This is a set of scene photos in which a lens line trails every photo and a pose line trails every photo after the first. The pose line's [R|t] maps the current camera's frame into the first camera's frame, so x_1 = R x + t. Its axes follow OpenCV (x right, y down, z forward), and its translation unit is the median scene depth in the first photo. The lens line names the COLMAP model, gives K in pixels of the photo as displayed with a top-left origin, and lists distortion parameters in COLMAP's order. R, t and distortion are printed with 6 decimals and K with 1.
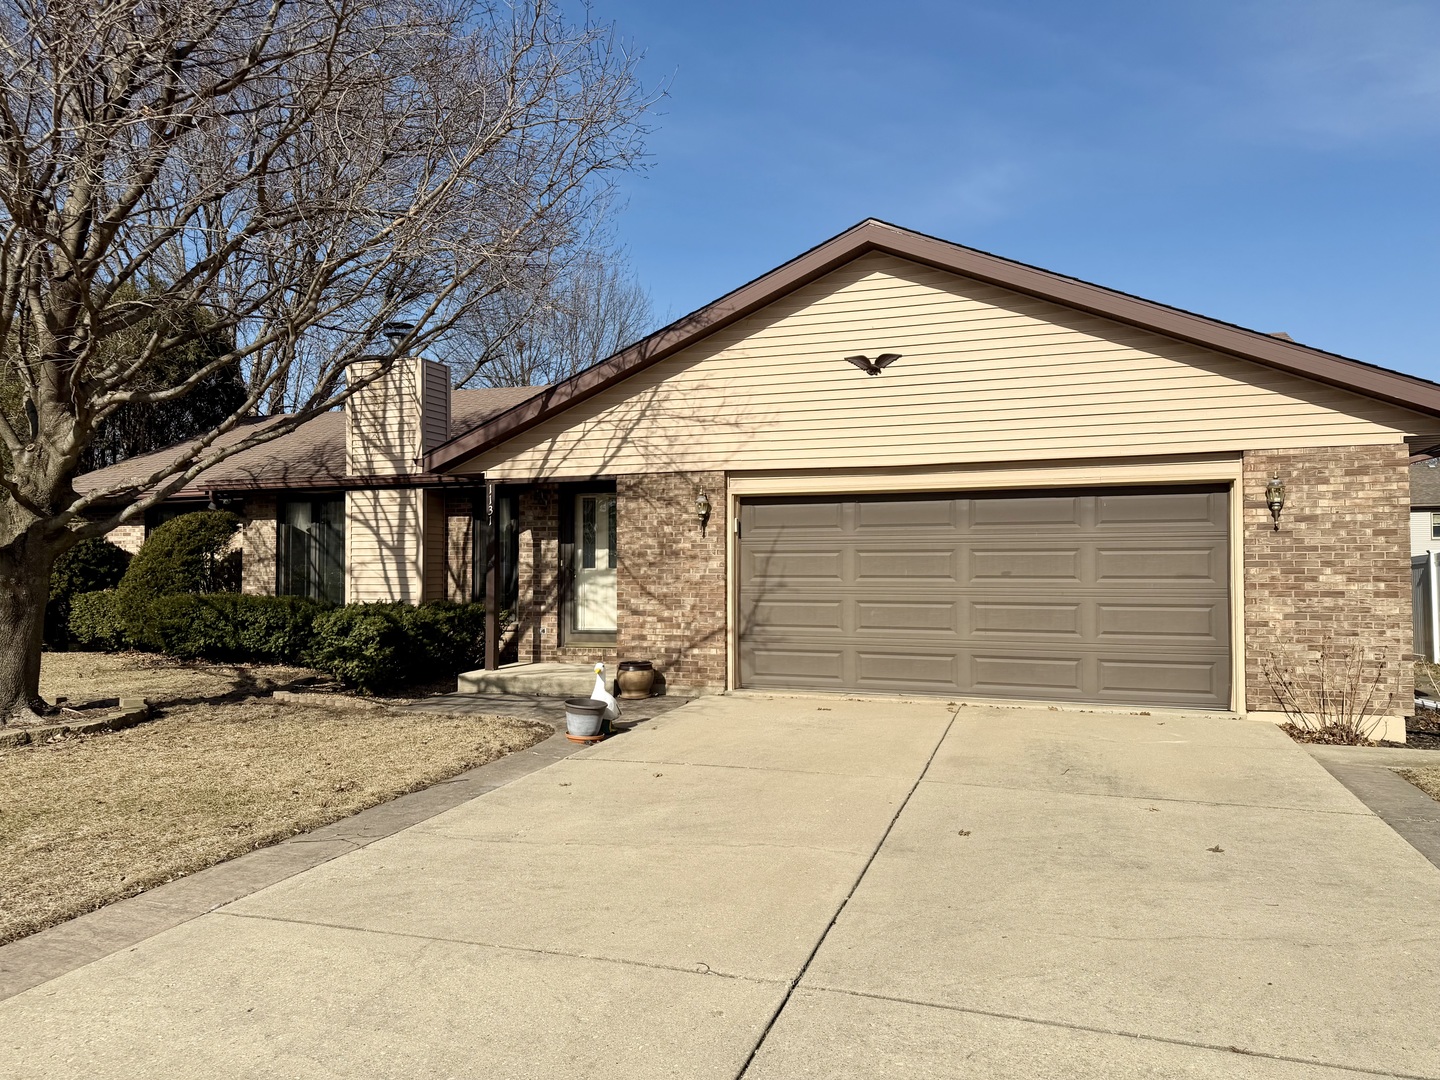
lens RADIAL K [[1005.9, 0, 720.0], [0, 1005.9, 540.0], [0, 0, 1]] dist [0.138493, -0.223396]
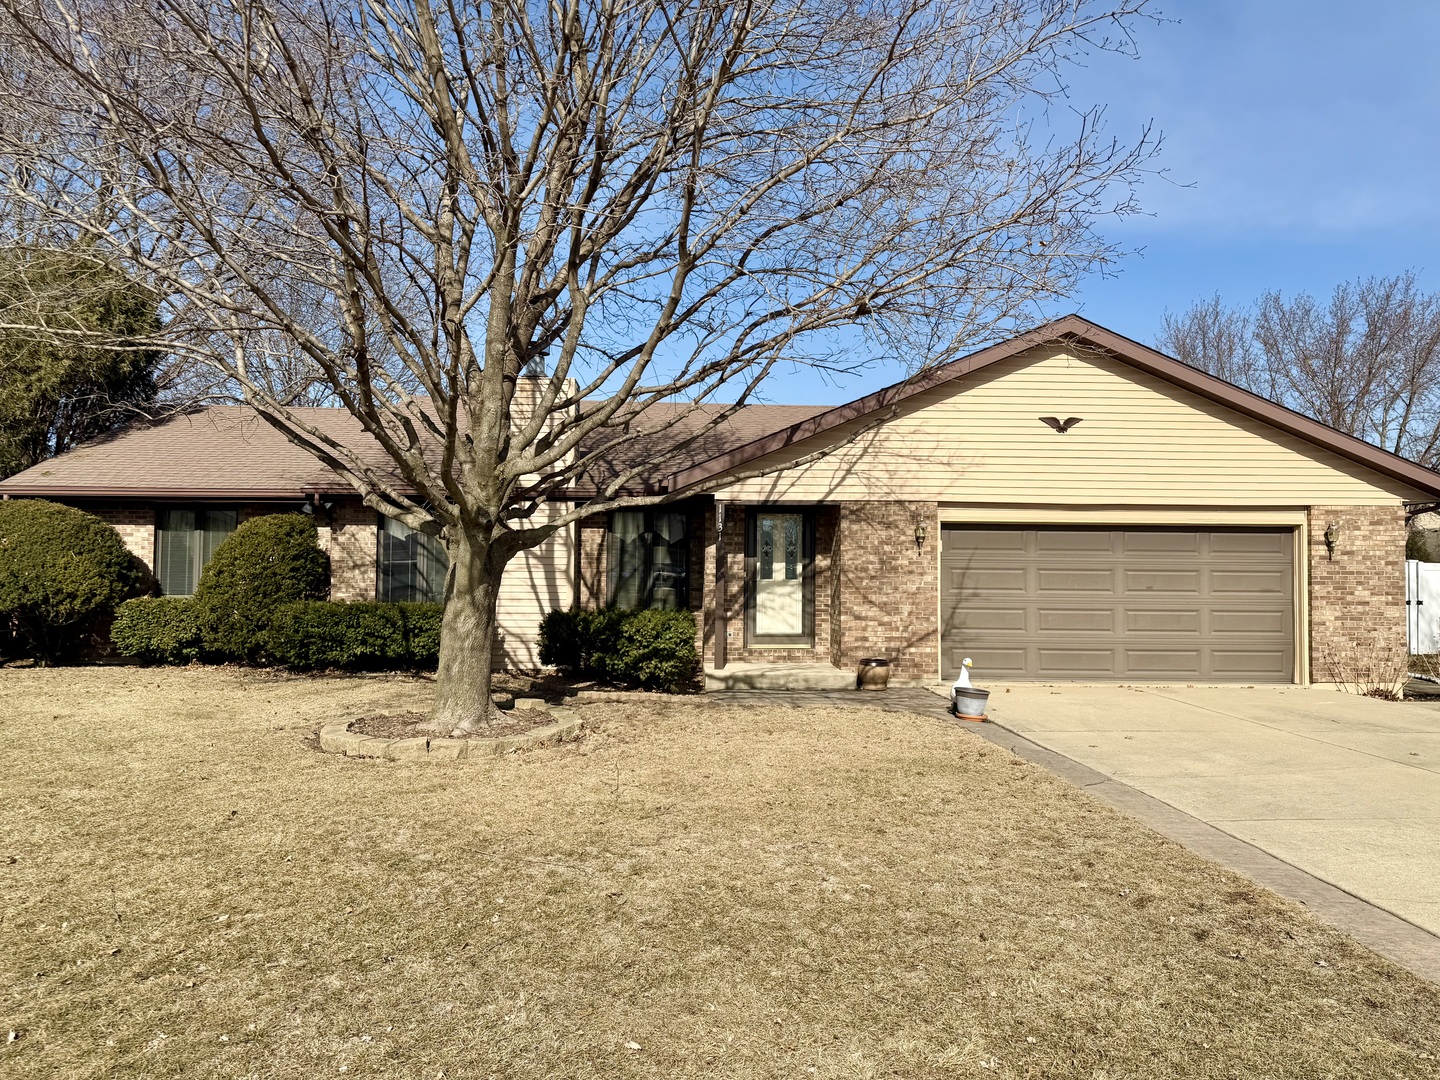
lens RADIAL K [[1005.9, 0, 720.0], [0, 1005.9, 540.0], [0, 0, 1]] dist [0.138493, -0.223396]
pose [[0.928993, 0.023963, 0.369321, -0.682281], [-0.021298, 0.999709, -0.011292, -0.002673], [-0.369484, 0.002625, 0.929233, -0.042710]]
